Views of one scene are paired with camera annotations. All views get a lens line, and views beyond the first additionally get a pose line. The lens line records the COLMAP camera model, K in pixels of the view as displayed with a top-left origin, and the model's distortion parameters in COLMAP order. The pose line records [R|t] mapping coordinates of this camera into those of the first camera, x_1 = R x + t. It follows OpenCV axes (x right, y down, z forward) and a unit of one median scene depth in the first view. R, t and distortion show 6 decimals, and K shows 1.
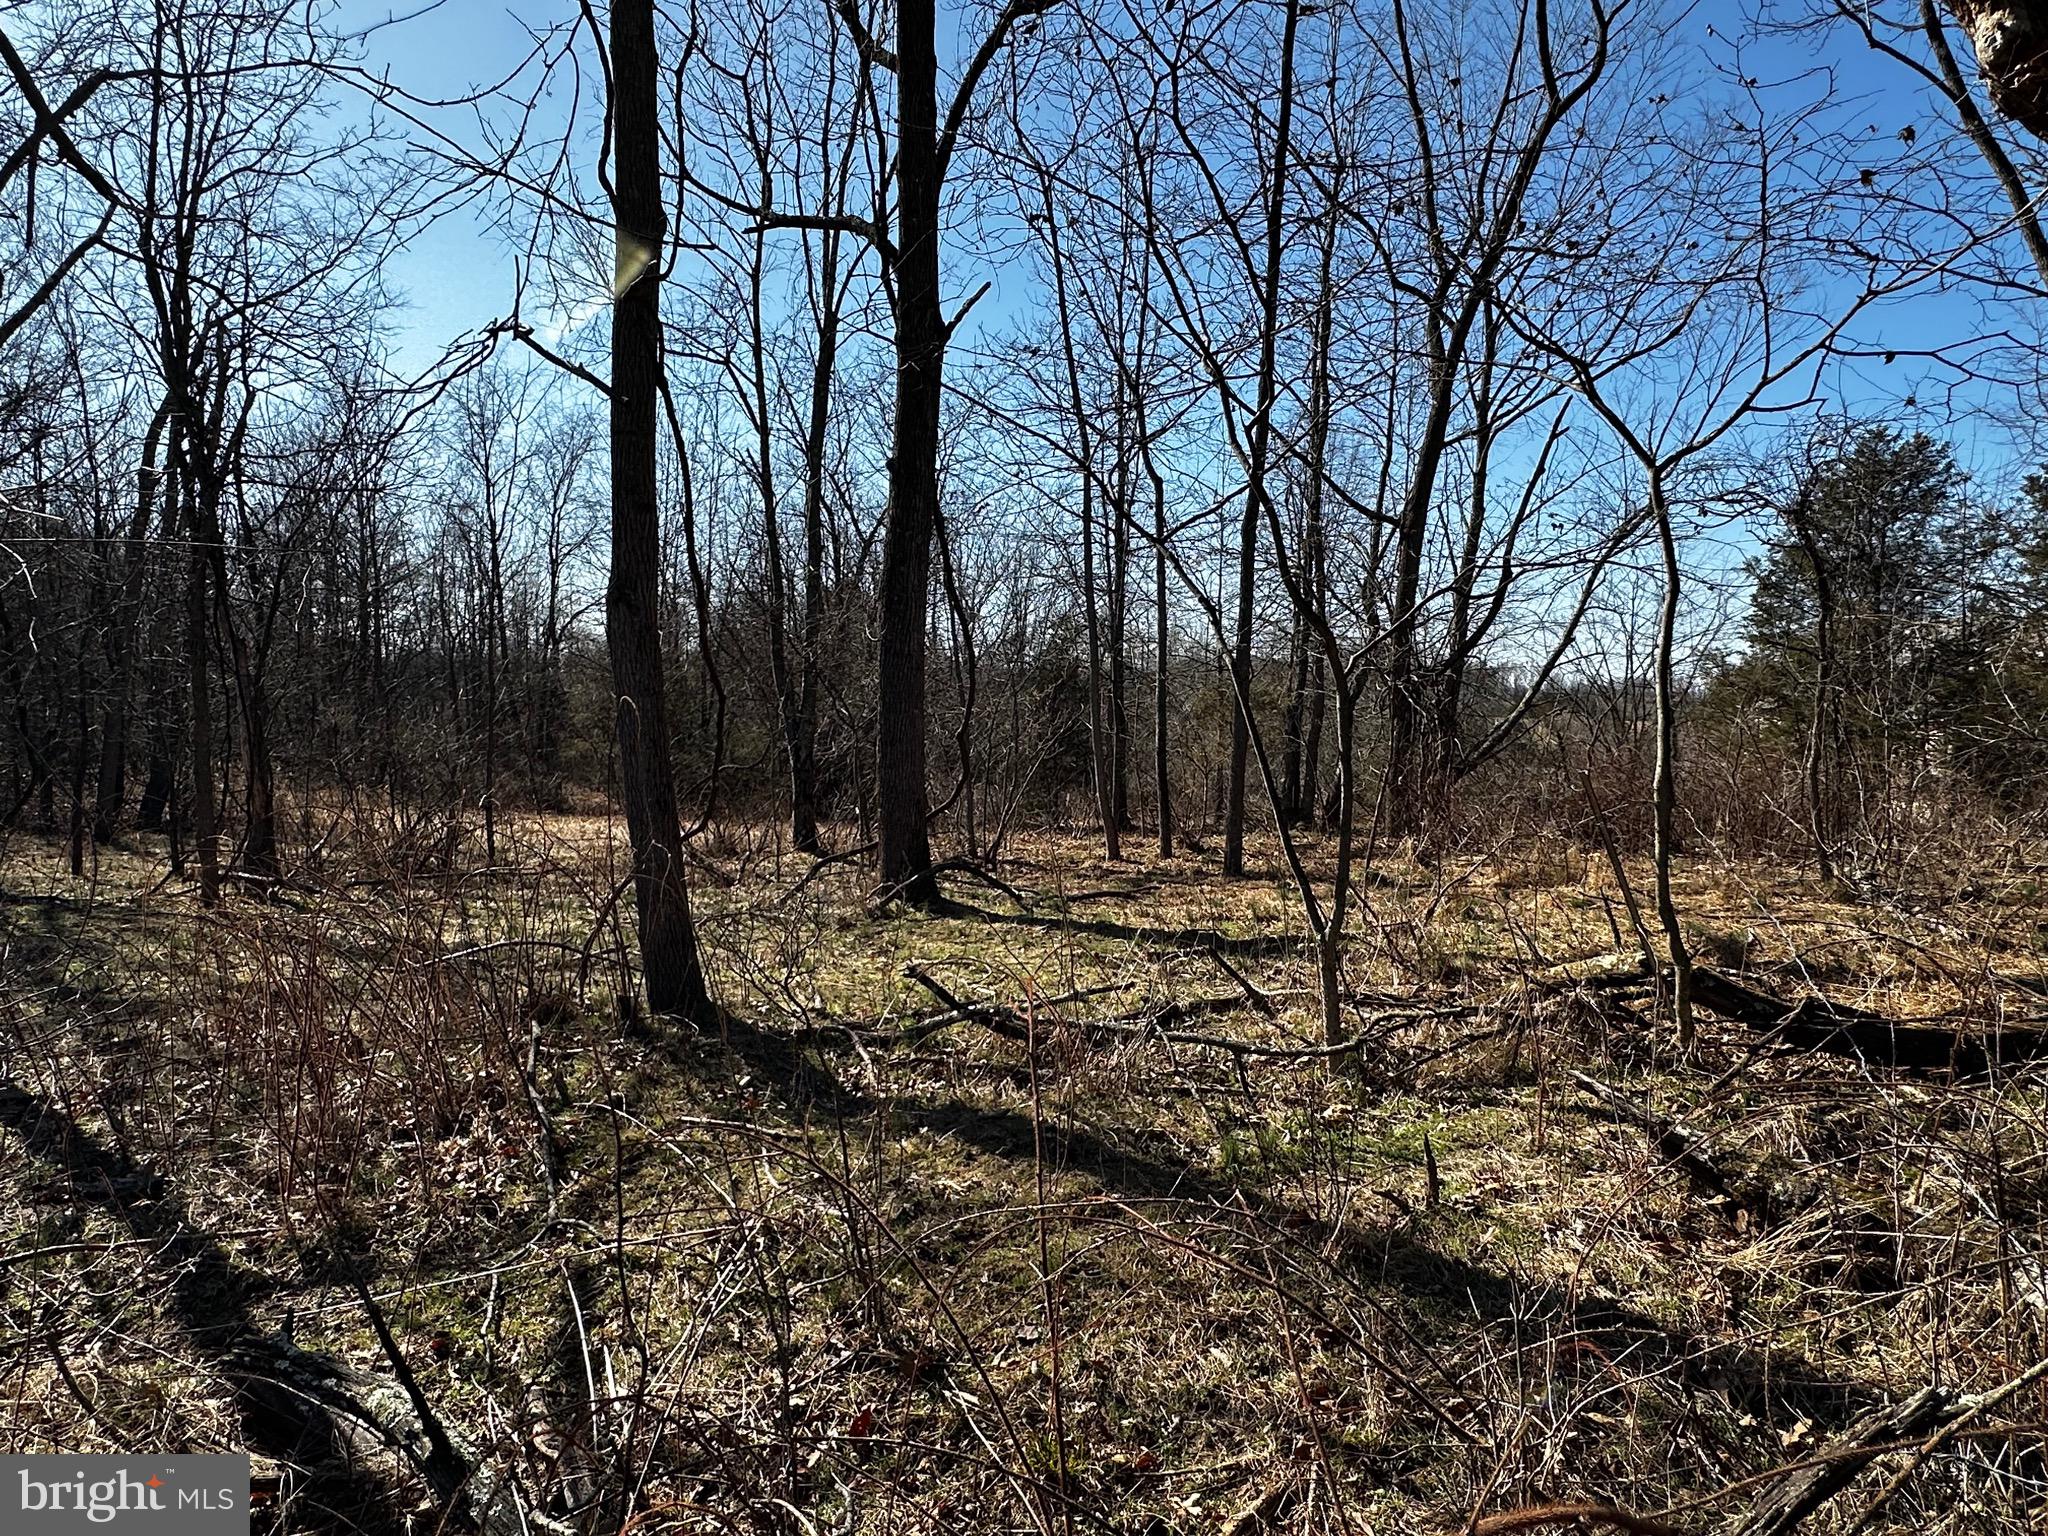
lens RADIAL K [[1250.6, 0, 1023.1], [0, 1250.6, 765.9], [0, 0, 1]] dist [0.006264, 0.001688]
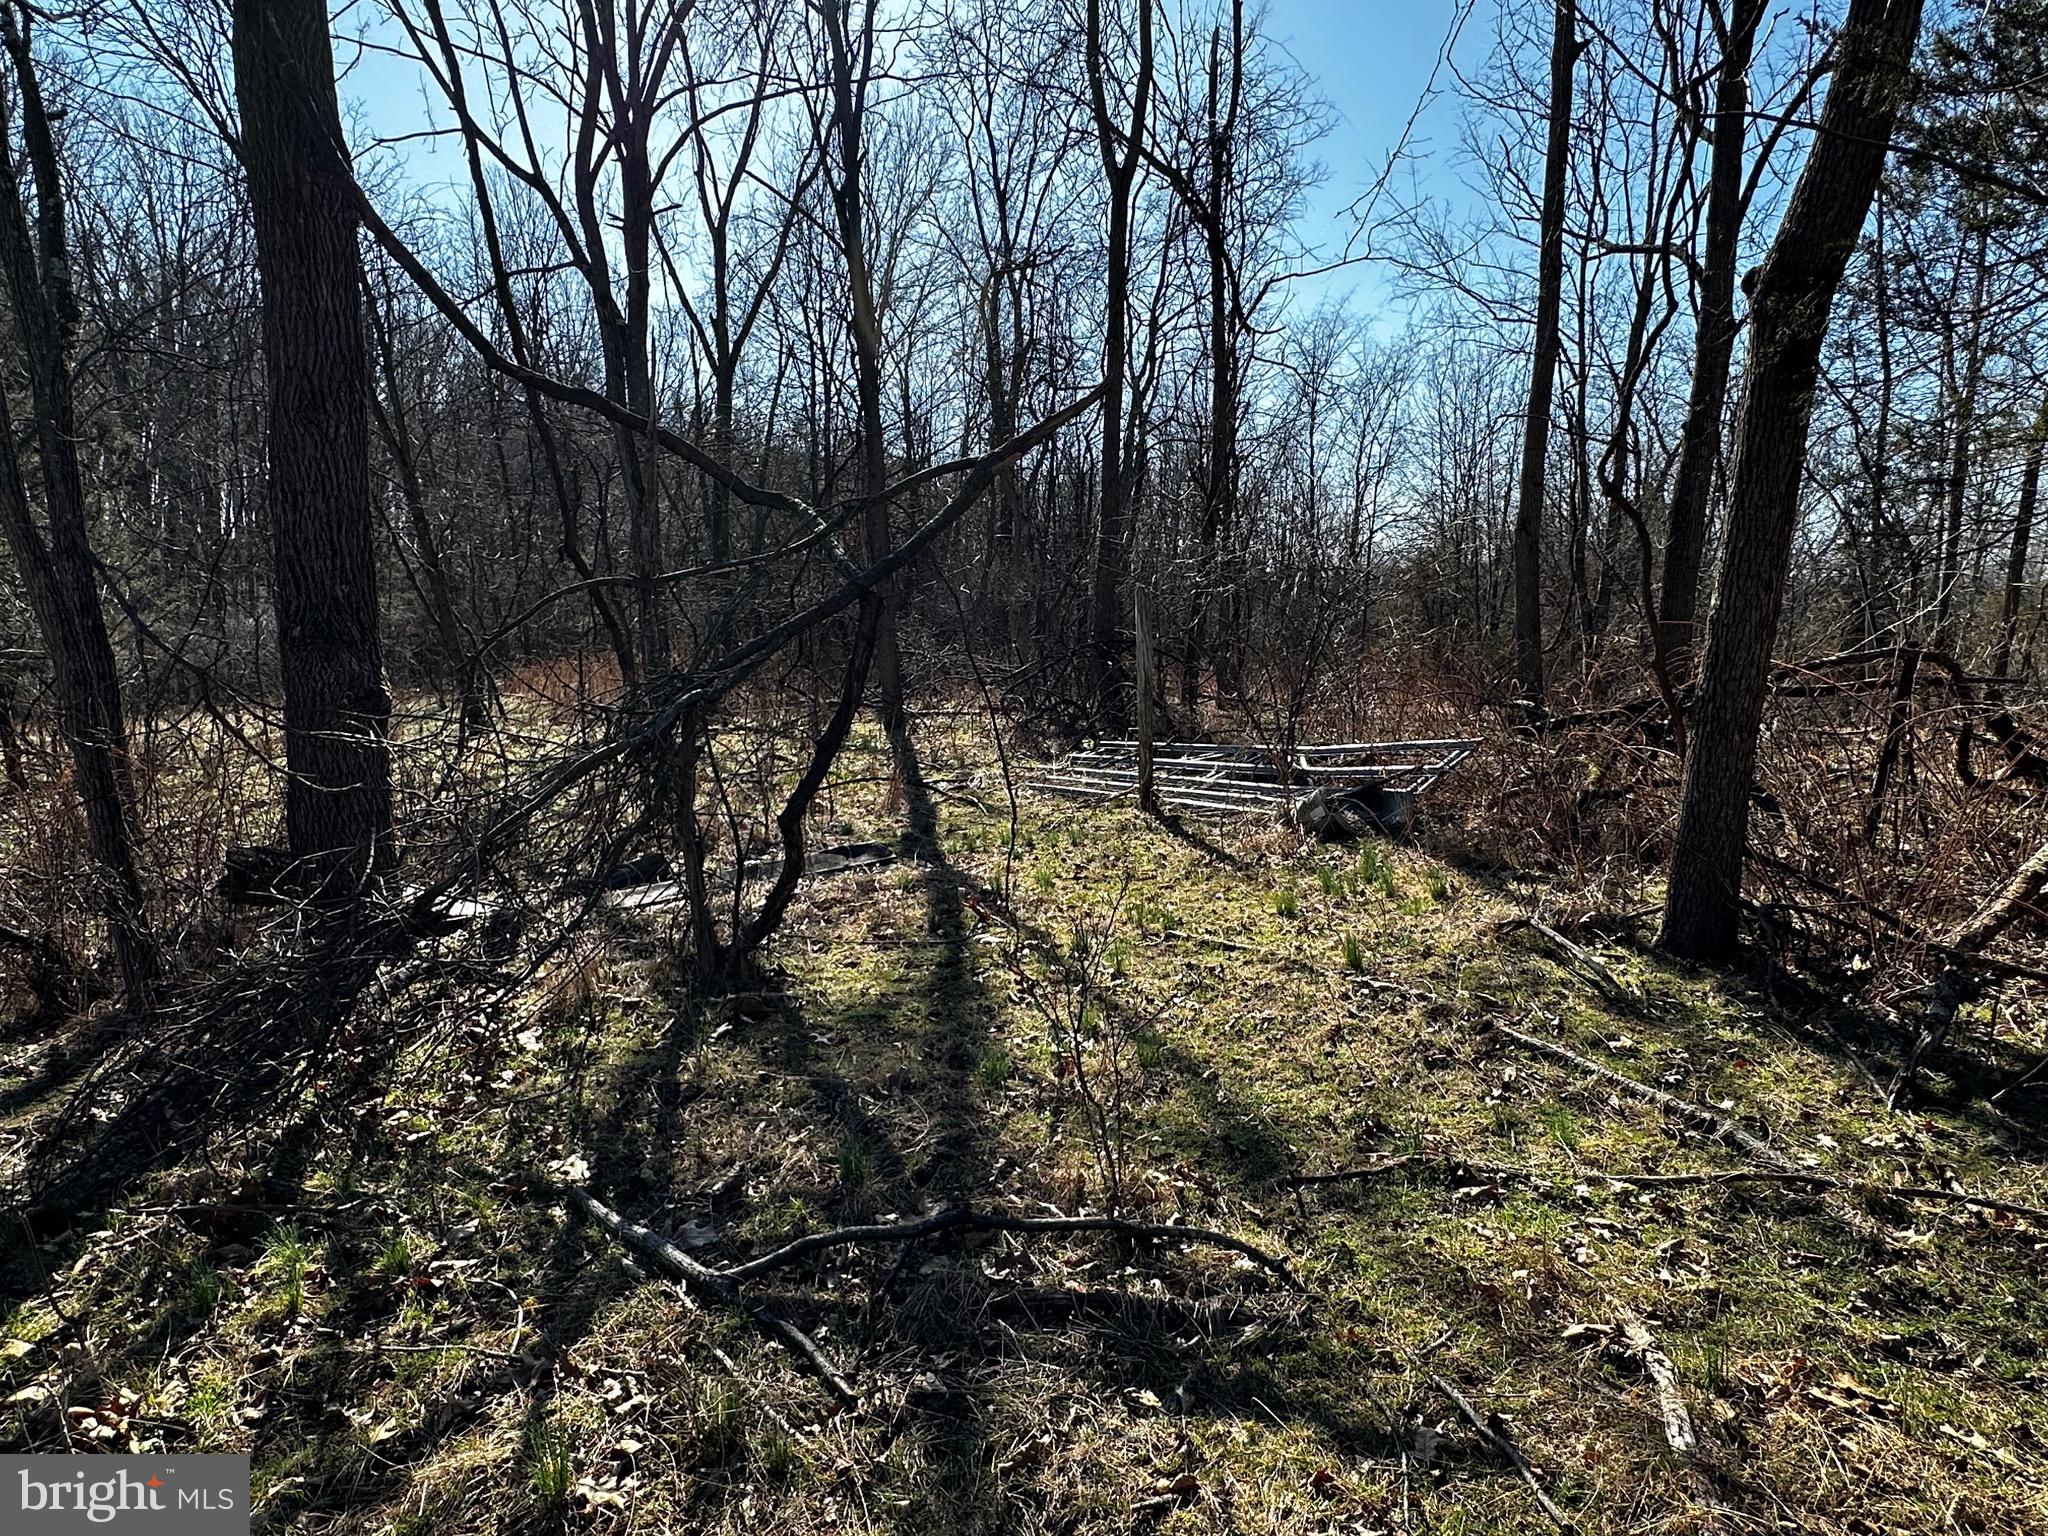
lens RADIAL K [[1250.6, 0, 1021.8], [0, 1250.6, 767.2], [0, 0, 1]] dist [0.006264, 0.001688]
pose [[0.828602, 0.072836, -0.555079, 0.089870], [-0.037078, 0.996463, 0.075405, 0.074035], [0.558609, -0.041899, 0.828372, -0.635183]]
